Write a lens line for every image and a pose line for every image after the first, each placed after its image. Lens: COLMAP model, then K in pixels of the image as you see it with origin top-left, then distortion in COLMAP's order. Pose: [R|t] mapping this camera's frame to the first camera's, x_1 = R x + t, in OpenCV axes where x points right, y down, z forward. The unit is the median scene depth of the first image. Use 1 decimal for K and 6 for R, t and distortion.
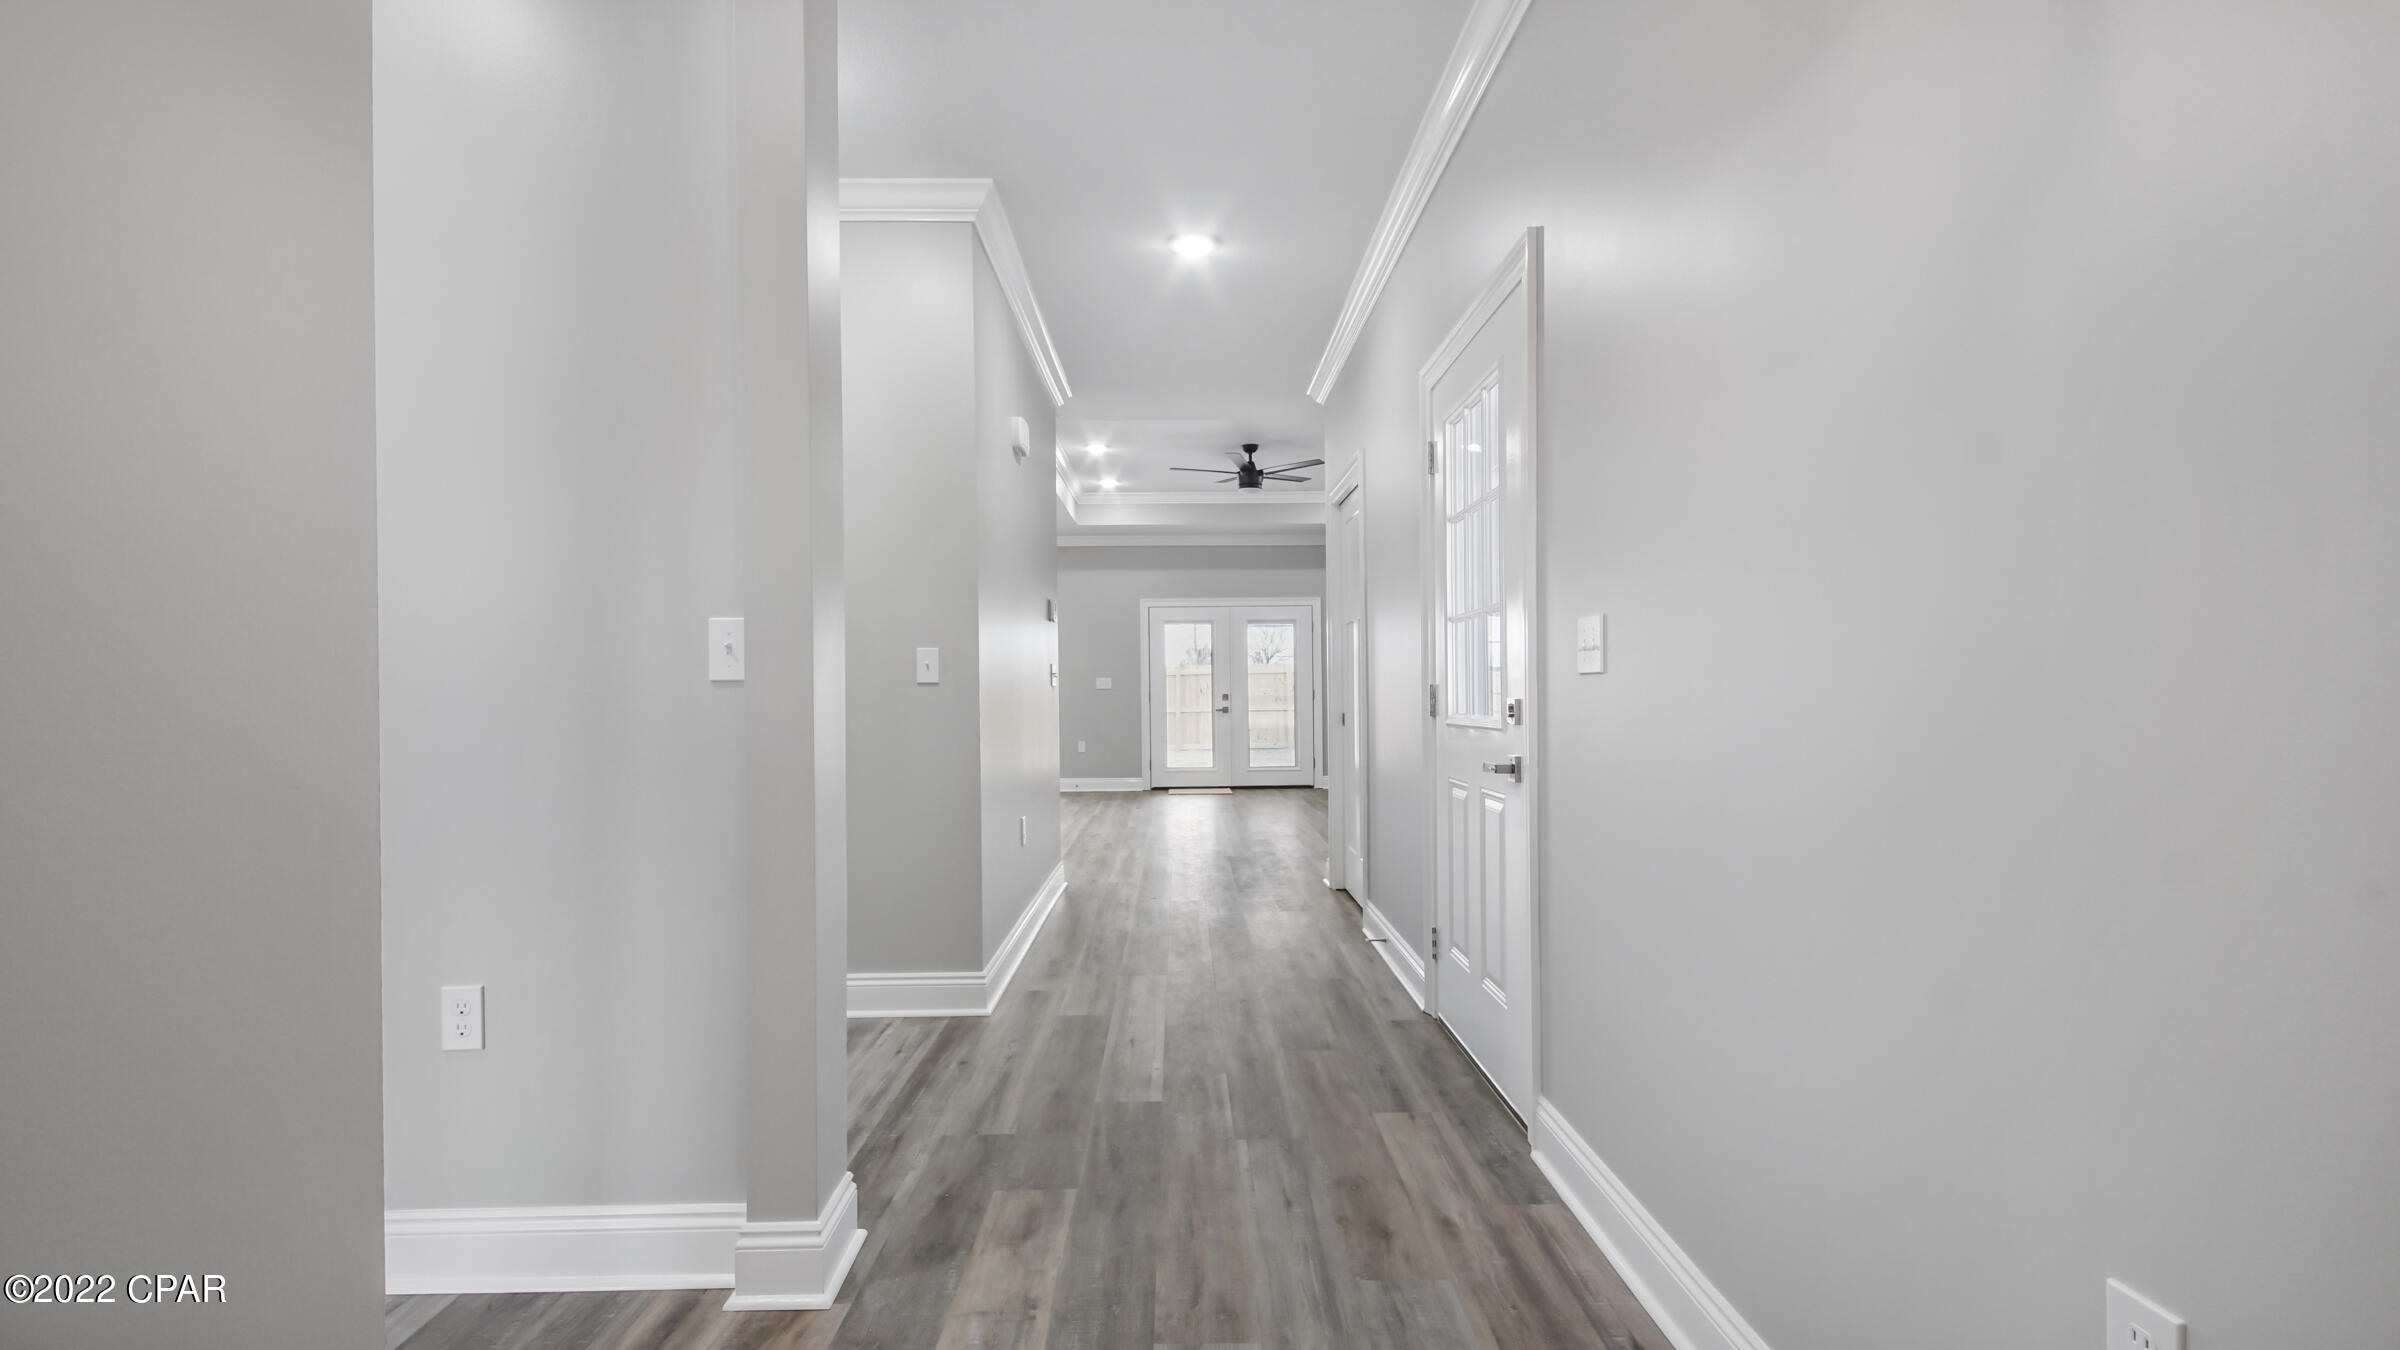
lens RADIAL K [[1085.8, 0, 1178.1], [0, 1085.8, 677.5], [0, 0, 1]] dist [0.026542, -0.016905]
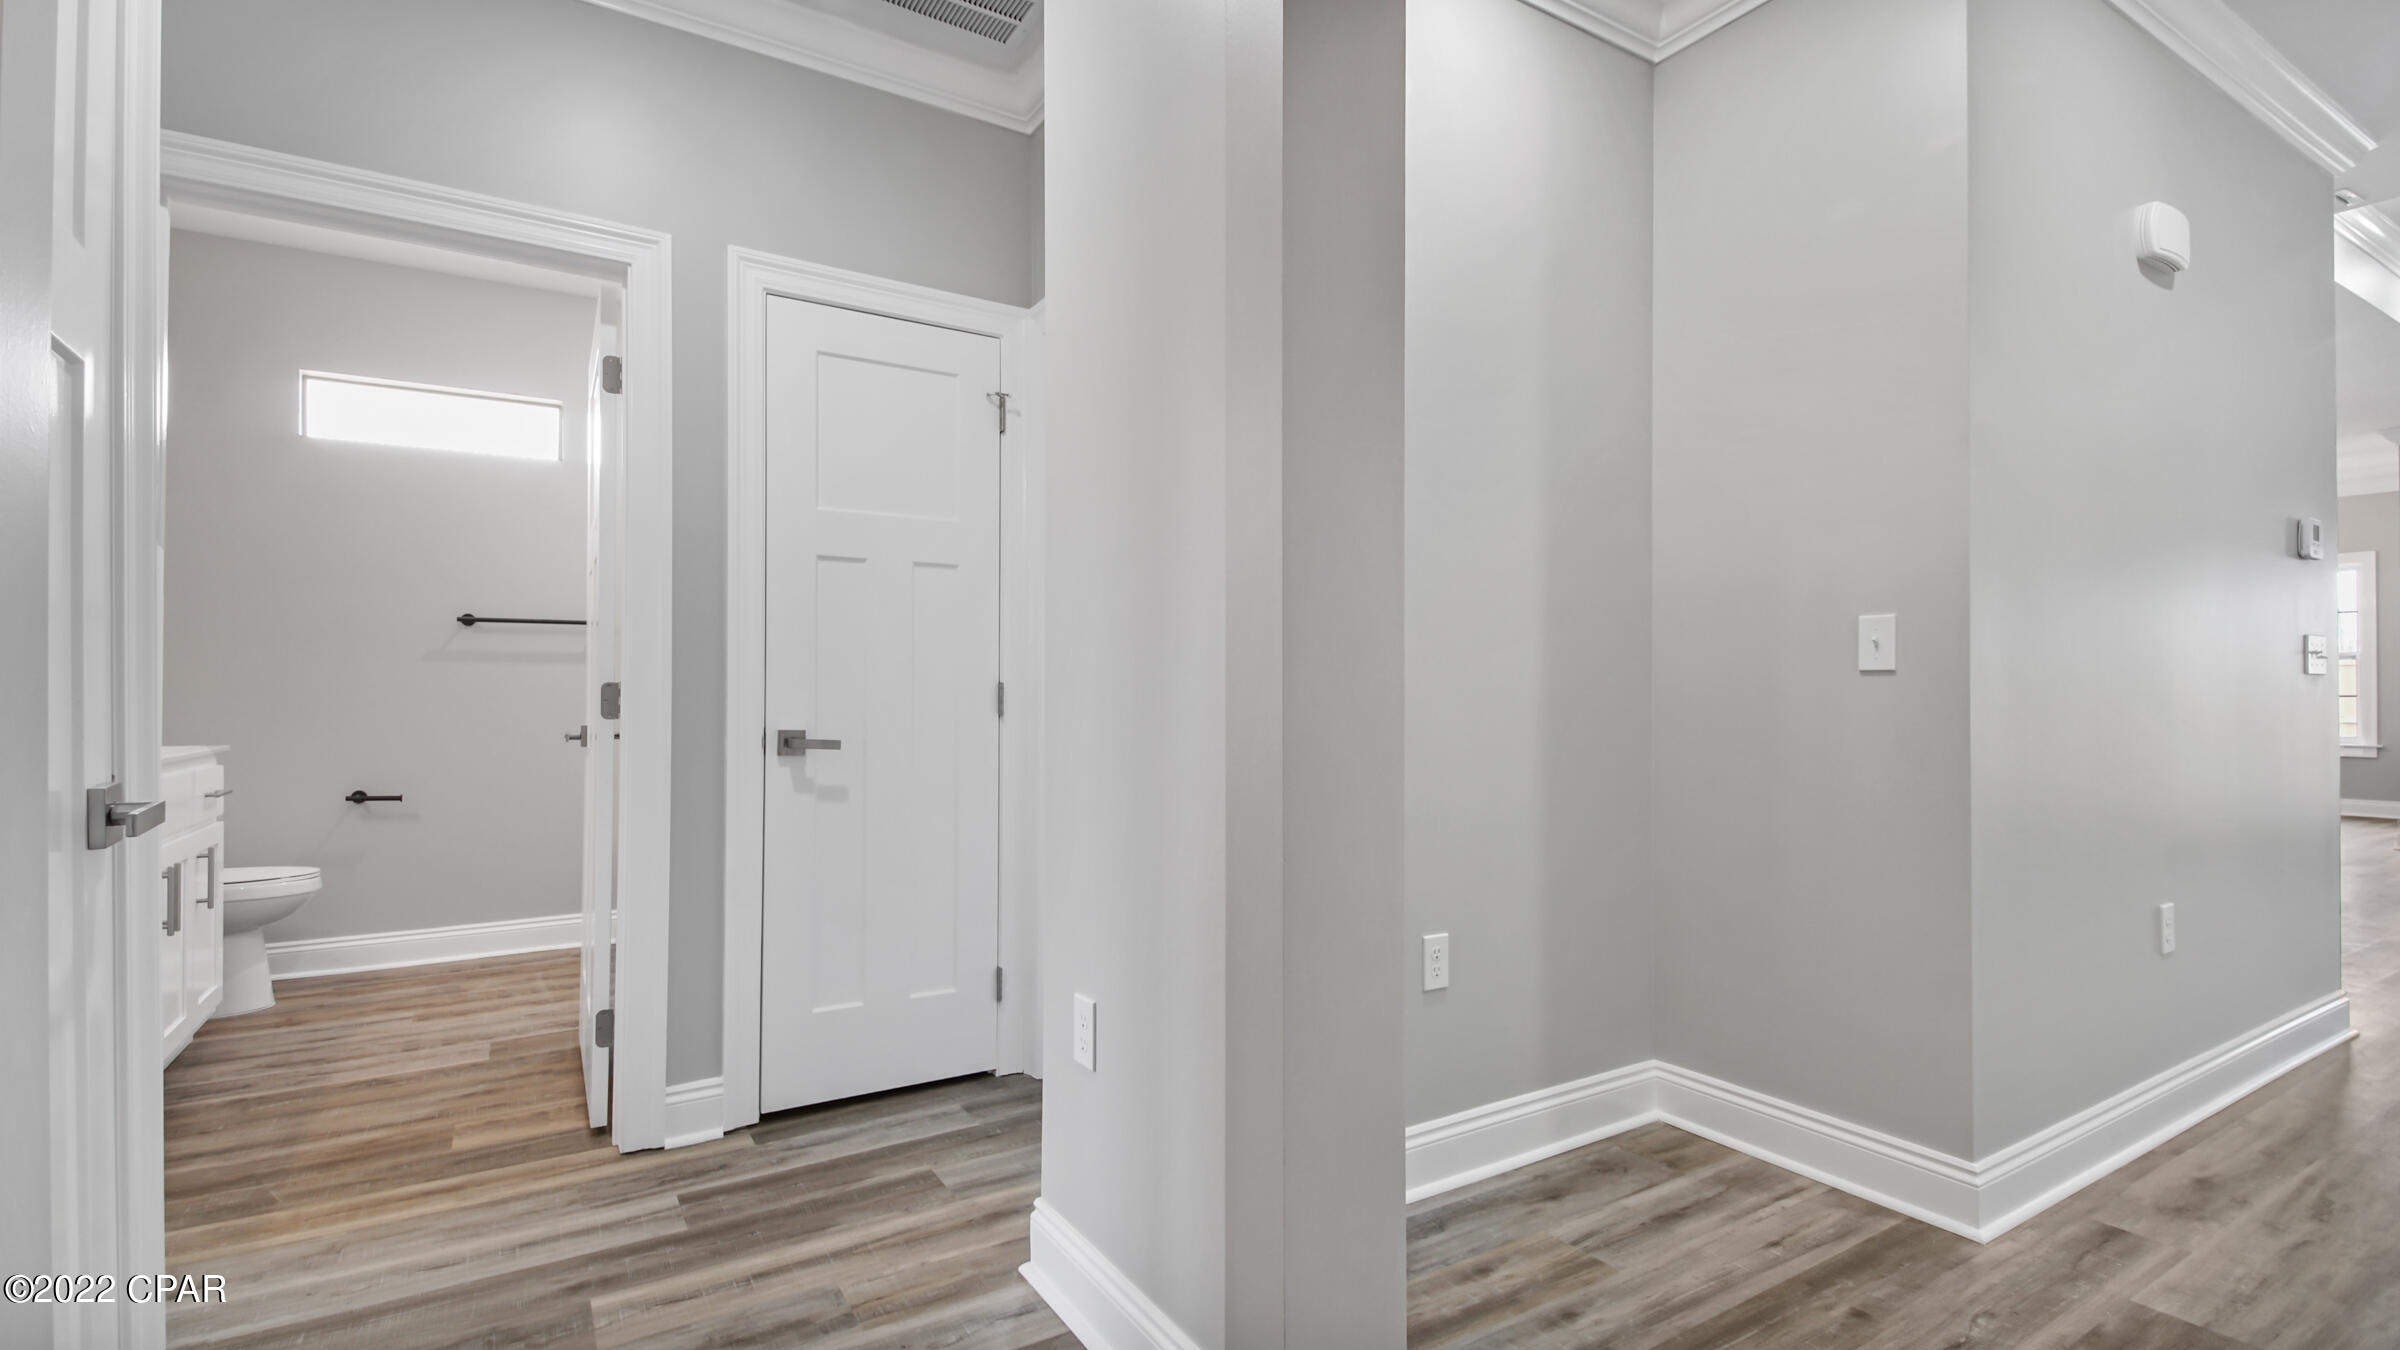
lens RADIAL K [[1085.8, 0, 1178.1], [0, 1085.8, 677.5], [0, 0, 1]] dist [0.026542, -0.016905]
pose [[0.518770, -0.000805, -0.854913, 0.104370], [0.008401, 0.999956, 0.004156, 0.003163], [0.854872, -0.009338, 0.518754, 0.334264]]
